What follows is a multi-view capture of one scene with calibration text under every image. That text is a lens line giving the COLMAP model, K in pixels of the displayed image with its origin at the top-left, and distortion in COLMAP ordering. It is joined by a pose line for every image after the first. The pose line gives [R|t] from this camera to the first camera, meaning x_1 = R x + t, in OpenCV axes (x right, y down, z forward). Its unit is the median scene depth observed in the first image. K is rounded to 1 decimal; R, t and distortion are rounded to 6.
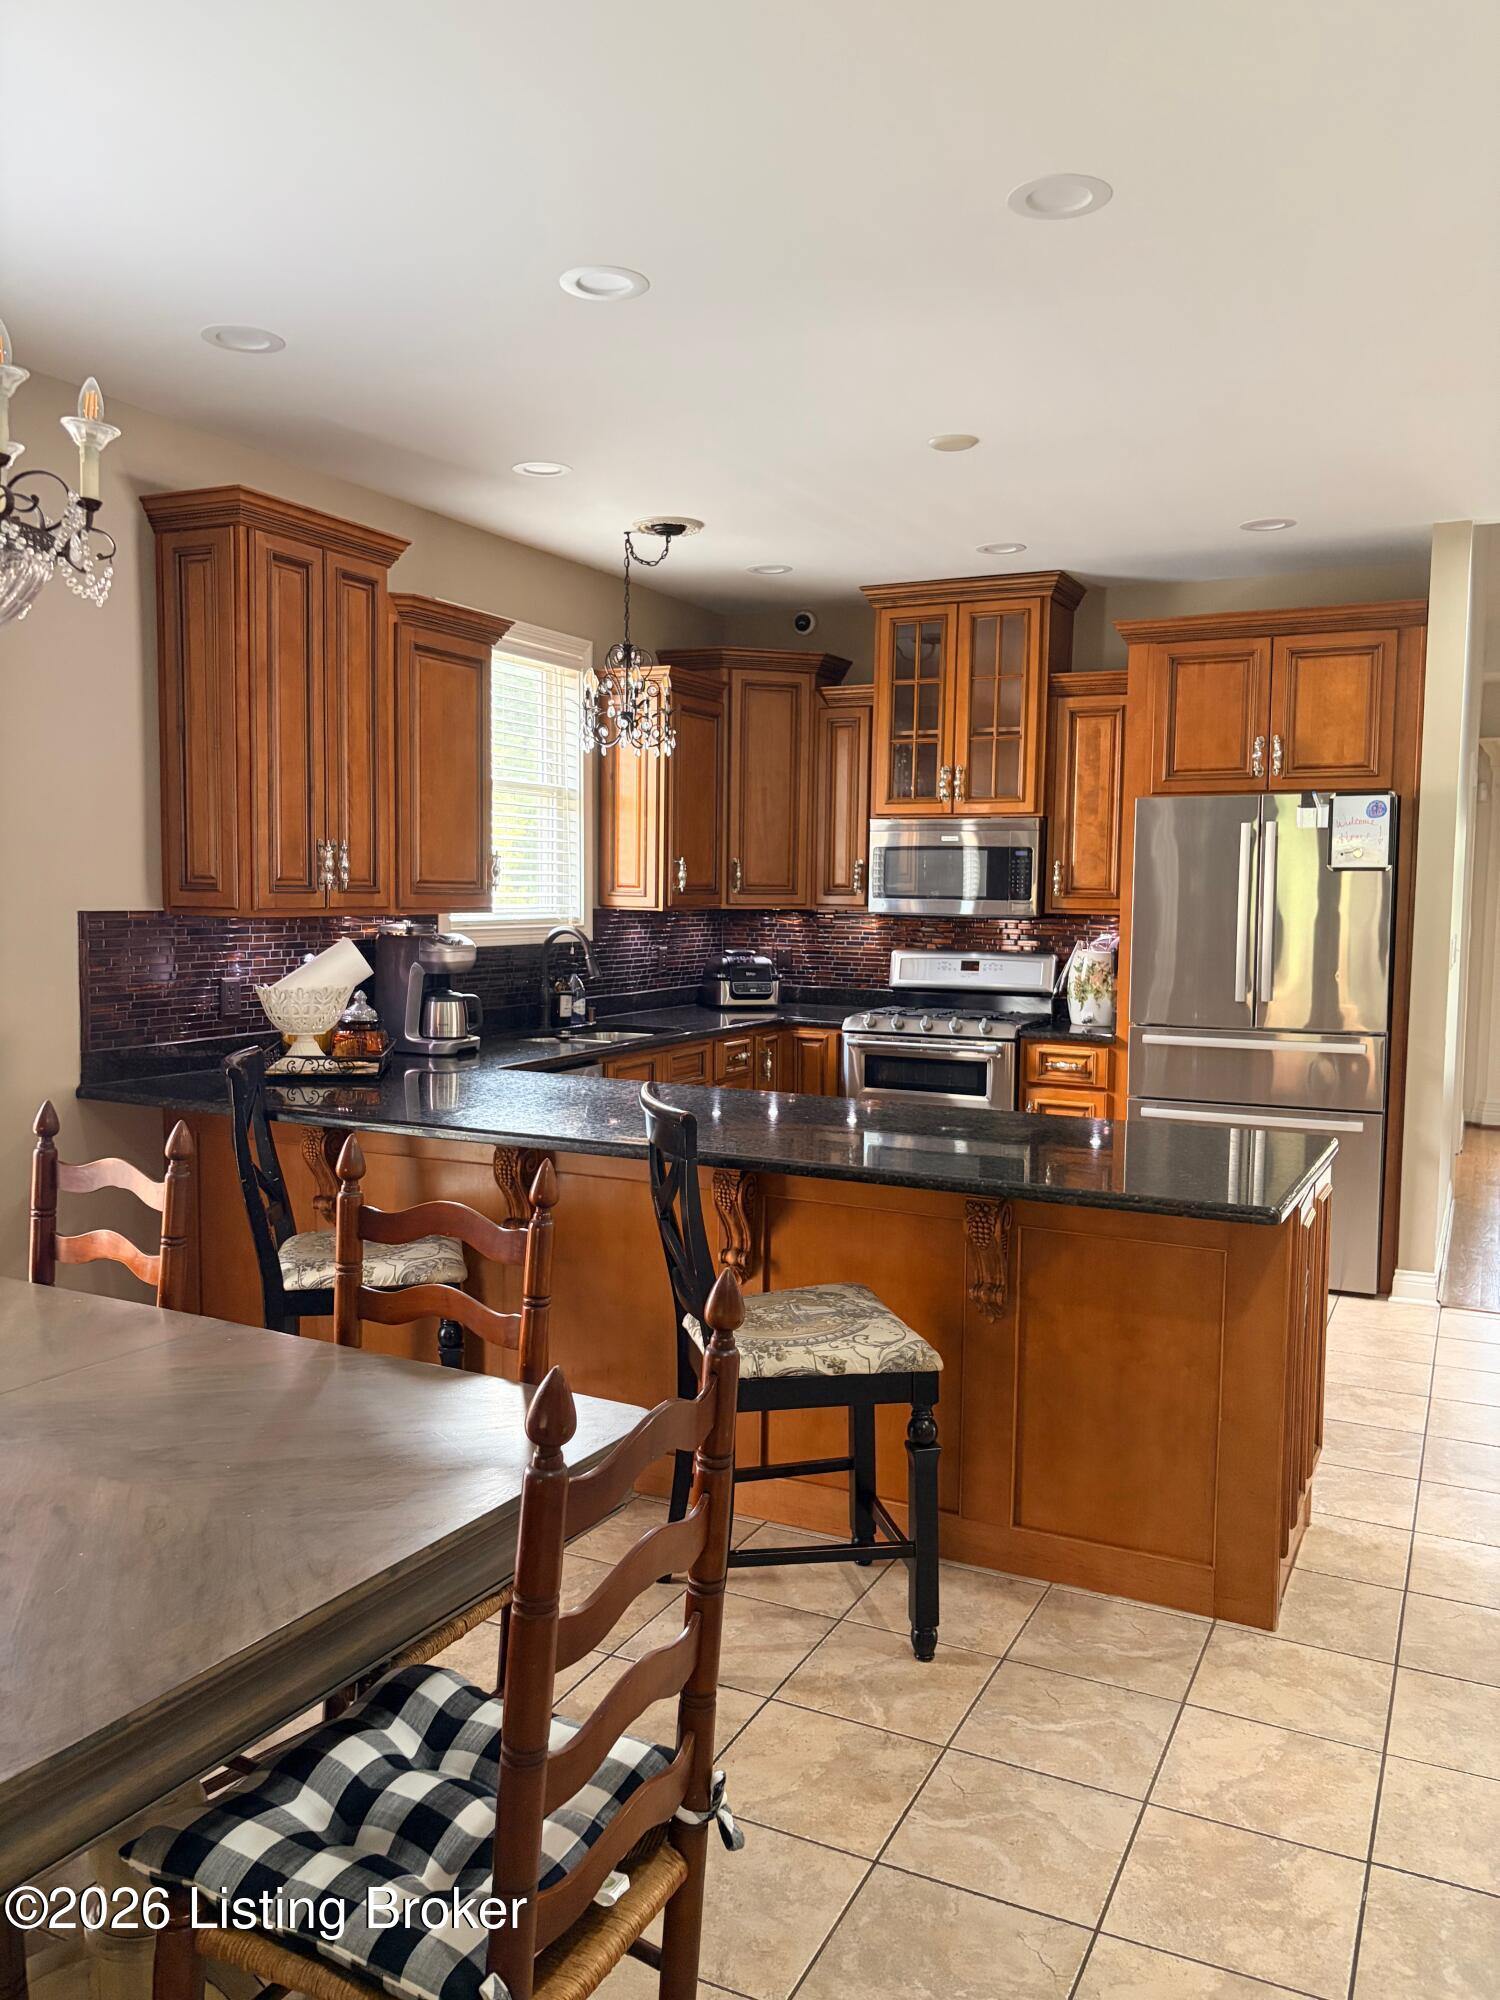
lens RADIAL K [[1514.5, 0, 745.3], [0, 1514.5, 1000.6], [0, 0, 1]] dist [0.012819, 0.001492]
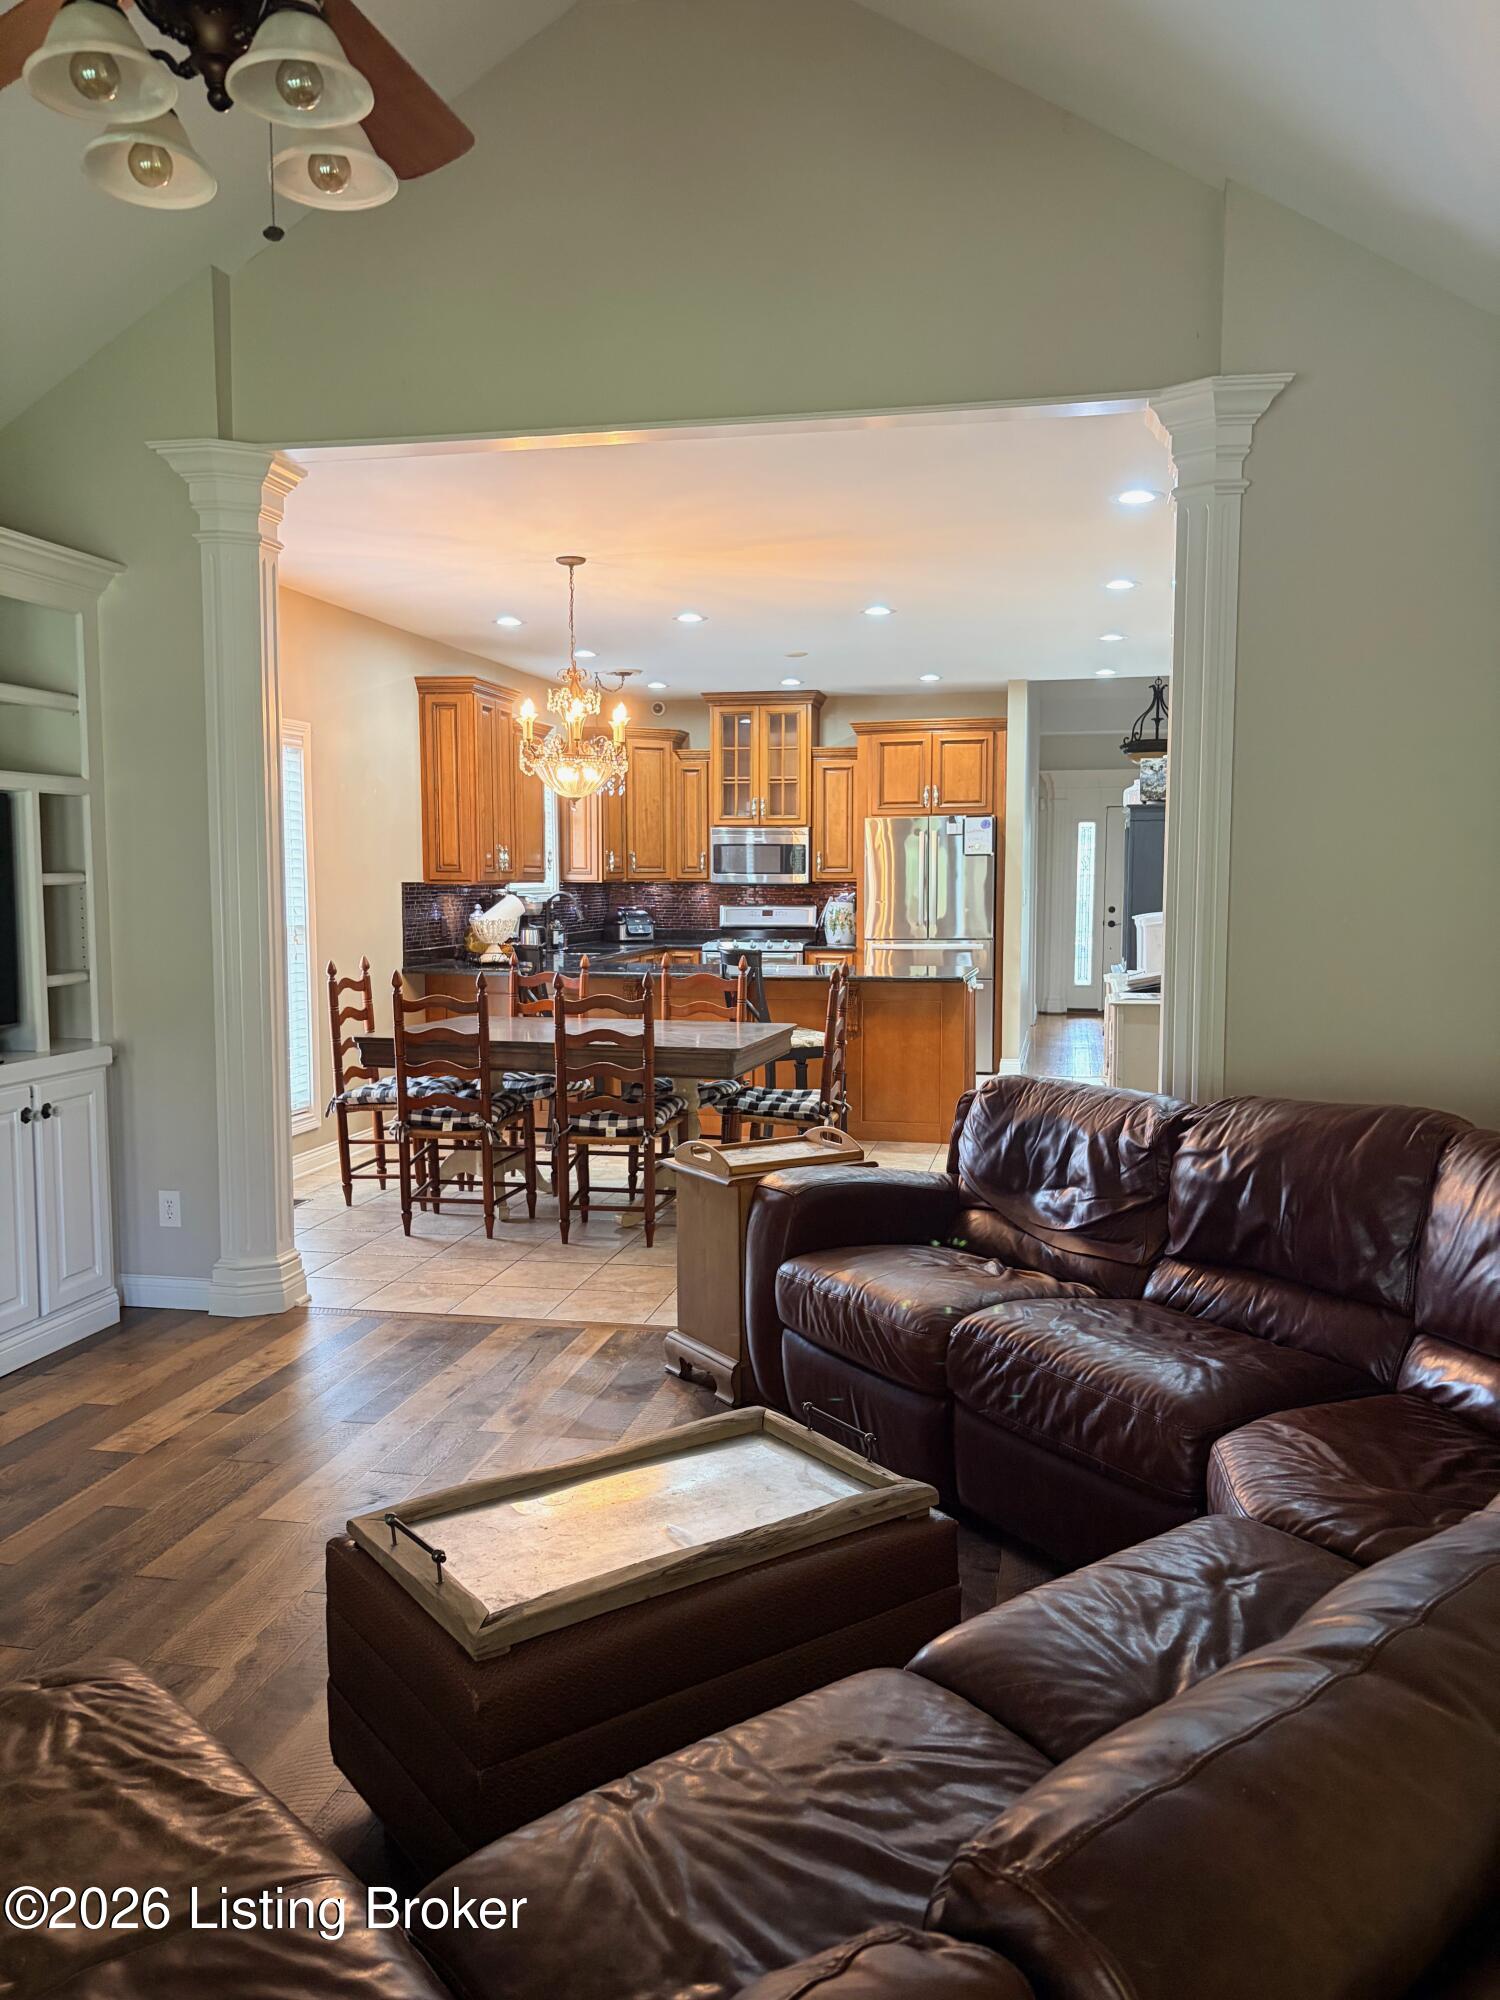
lens RADIAL K [[1514.5, 0, 754.5], [0, 1514.5, 1001.5], [0, 0, 1]] dist [0.012819, 0.001492]
pose [[0.968572, -0.032973, 0.246537, -0.311093], [0.030791, 0.999445, 0.012703, 0.058664], [-0.246819, -0.004712, 0.969050, -0.705230]]
